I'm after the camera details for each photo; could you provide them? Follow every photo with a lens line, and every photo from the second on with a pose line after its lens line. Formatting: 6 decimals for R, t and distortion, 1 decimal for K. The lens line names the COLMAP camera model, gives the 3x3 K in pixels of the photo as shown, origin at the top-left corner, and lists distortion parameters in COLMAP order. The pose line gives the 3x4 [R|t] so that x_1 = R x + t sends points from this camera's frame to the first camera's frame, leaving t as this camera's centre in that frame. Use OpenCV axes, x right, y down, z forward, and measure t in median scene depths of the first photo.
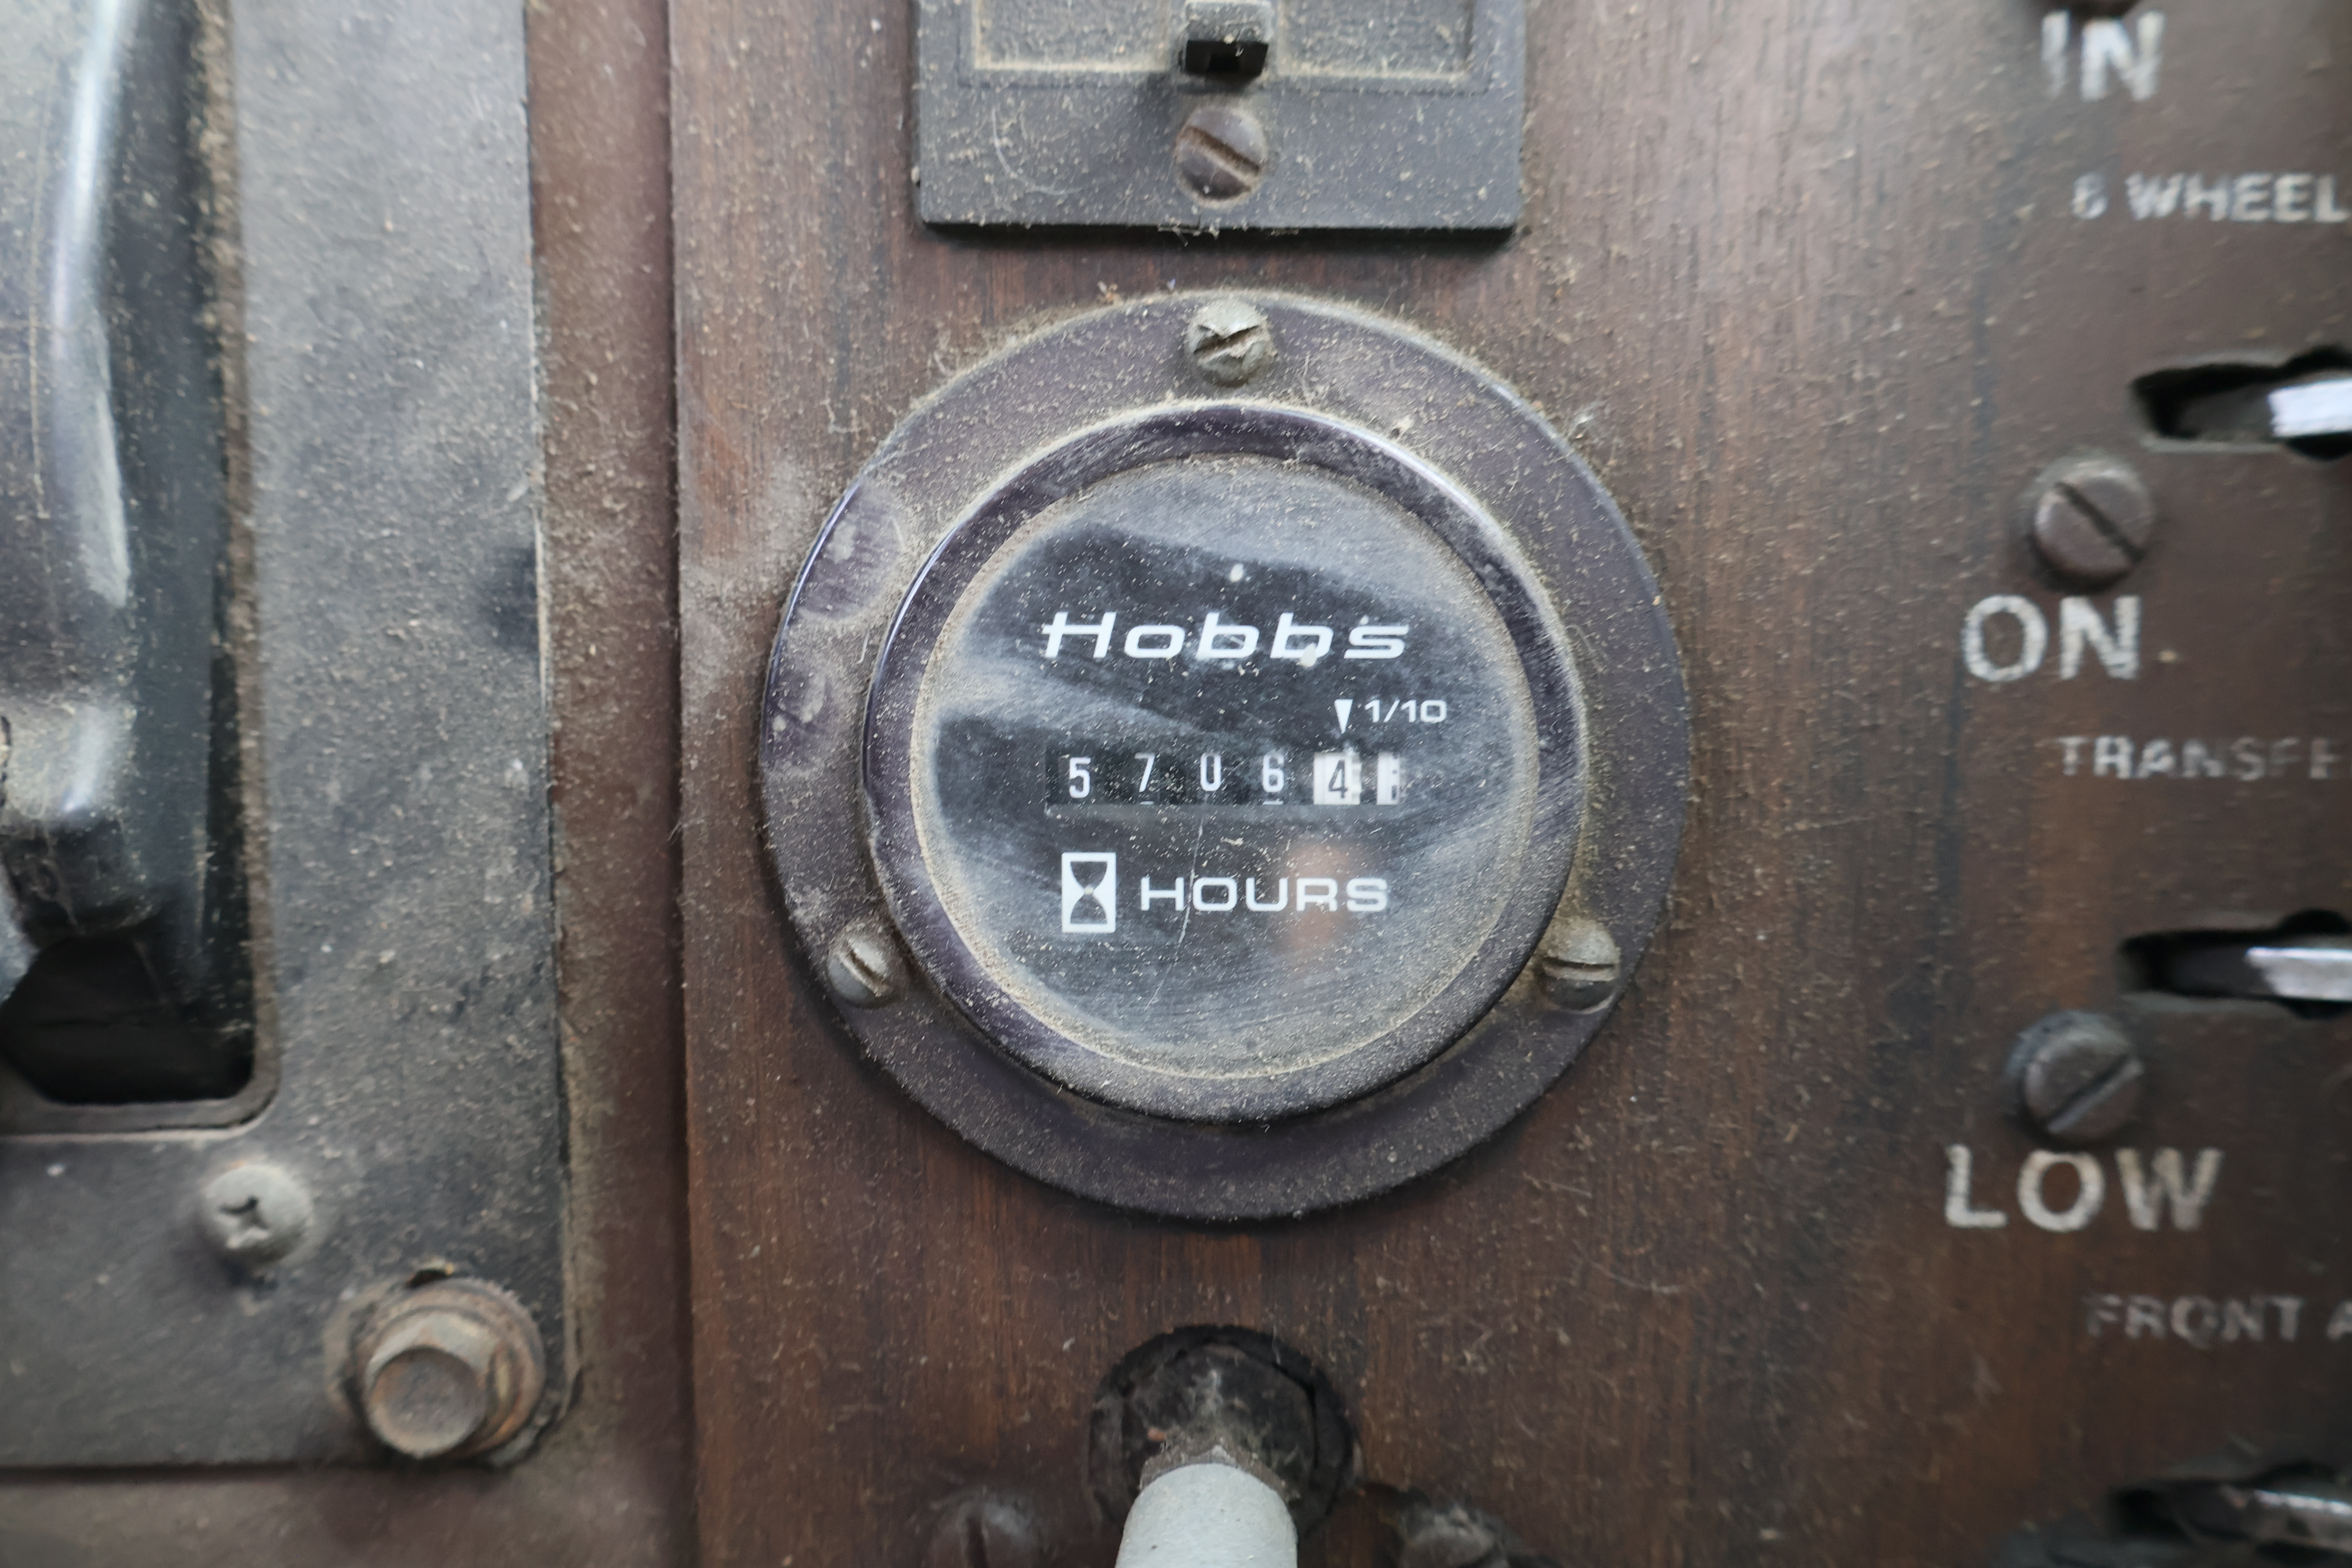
lens RADIAL K [[1958.2, 0, 1184.6], [0, 1958.2, 775.6], [0, 0, 1]] dist [-0.009260, 0.002560]
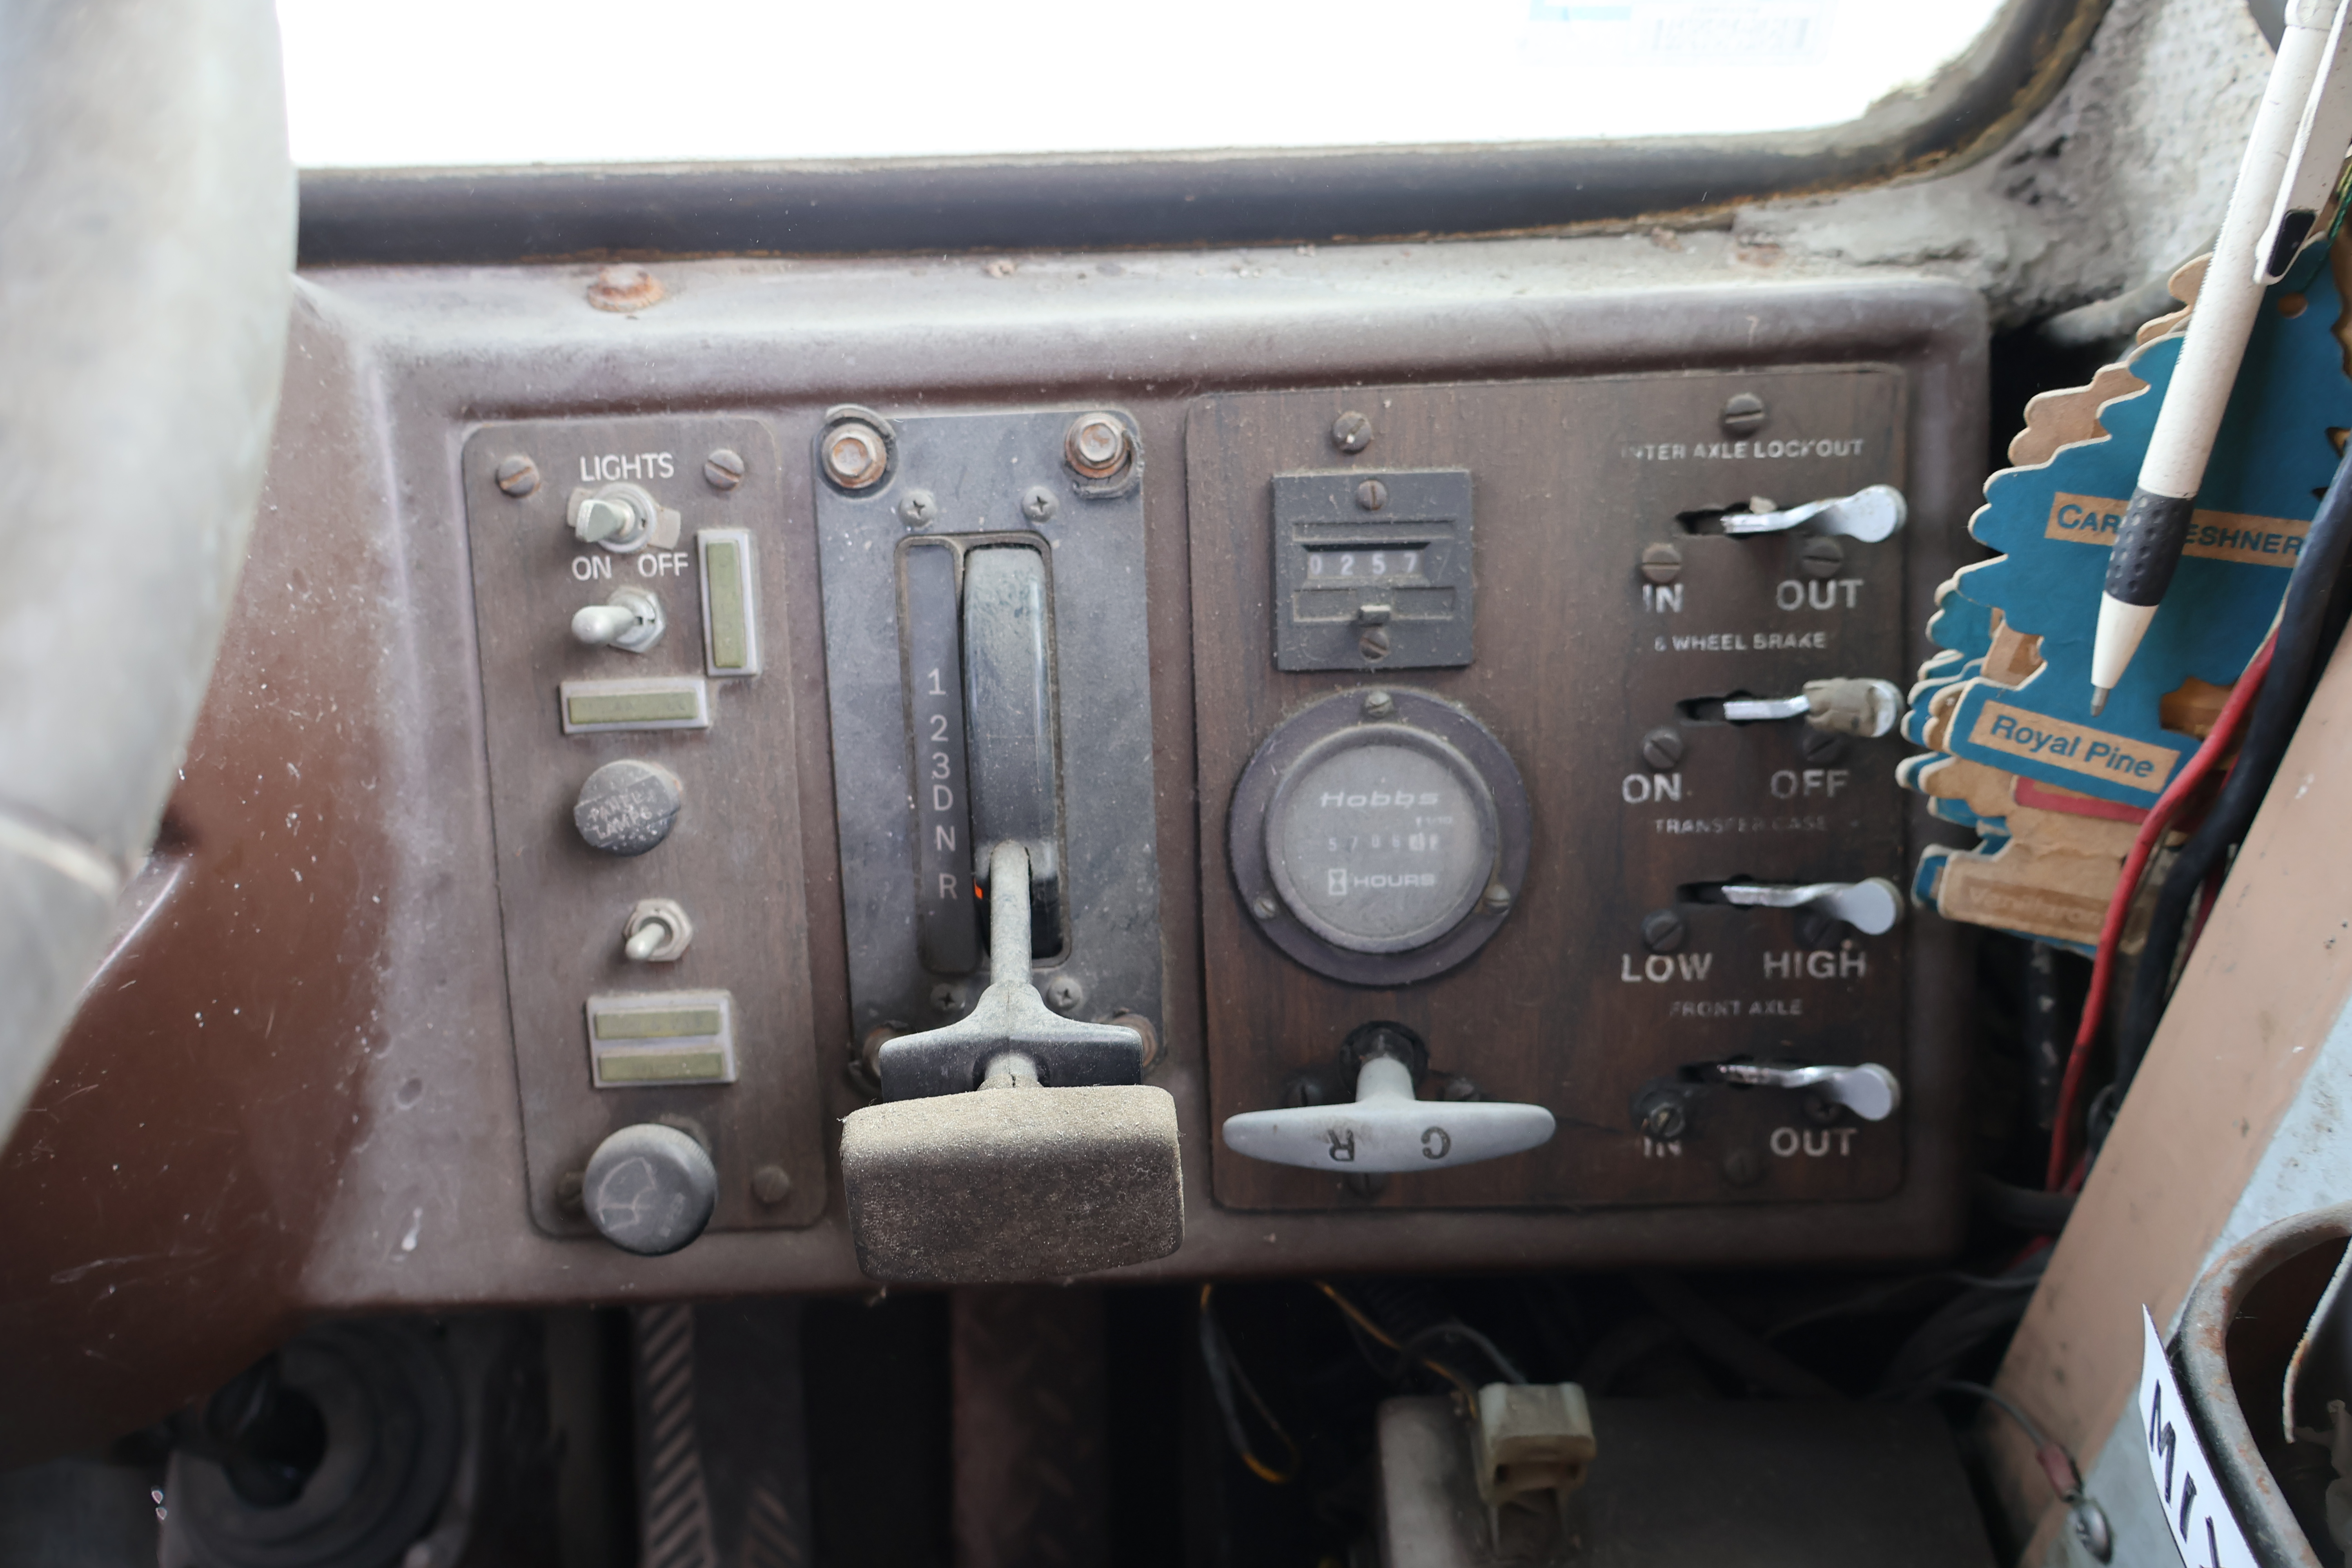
lens RADIAL K [[1958.2, 0, 1173.1], [0, 1958.2, 785.8], [0, 0, 1]] dist [-0.009260, 0.002560]
pose [[0.998962, -0.034041, -0.030283, -0.207646], [0.036212, 0.996580, 0.074281, -0.328175], [0.027651, -0.075301, 0.996777, -2.059324]]
